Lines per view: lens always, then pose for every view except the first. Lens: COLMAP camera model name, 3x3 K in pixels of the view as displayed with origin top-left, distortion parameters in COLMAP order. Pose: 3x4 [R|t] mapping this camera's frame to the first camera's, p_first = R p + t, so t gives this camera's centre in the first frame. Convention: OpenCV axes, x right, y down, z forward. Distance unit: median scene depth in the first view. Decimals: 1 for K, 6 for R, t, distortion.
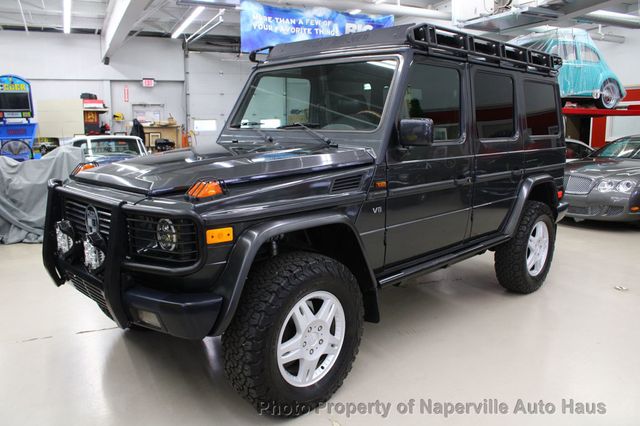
lens RADIAL K [[529.3, 0, 320.0], [0, 529.3, 213.0], [0, 0, 1]] dist [-0.129202, 0.092526]
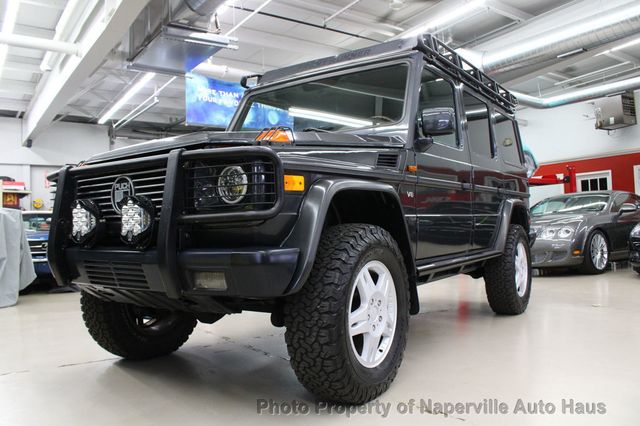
lens RADIAL K [[529.3, 0, 320.0], [0, 529.3, 213.0], [0, 0, 1]] dist [-0.129202, 0.092526]
pose [[0.984091, -0.021914, 0.176310, -0.149284], [0.056809, 0.979078, -0.195394, 0.135386], [-0.168339, 0.202301, 0.964747, 0.049805]]
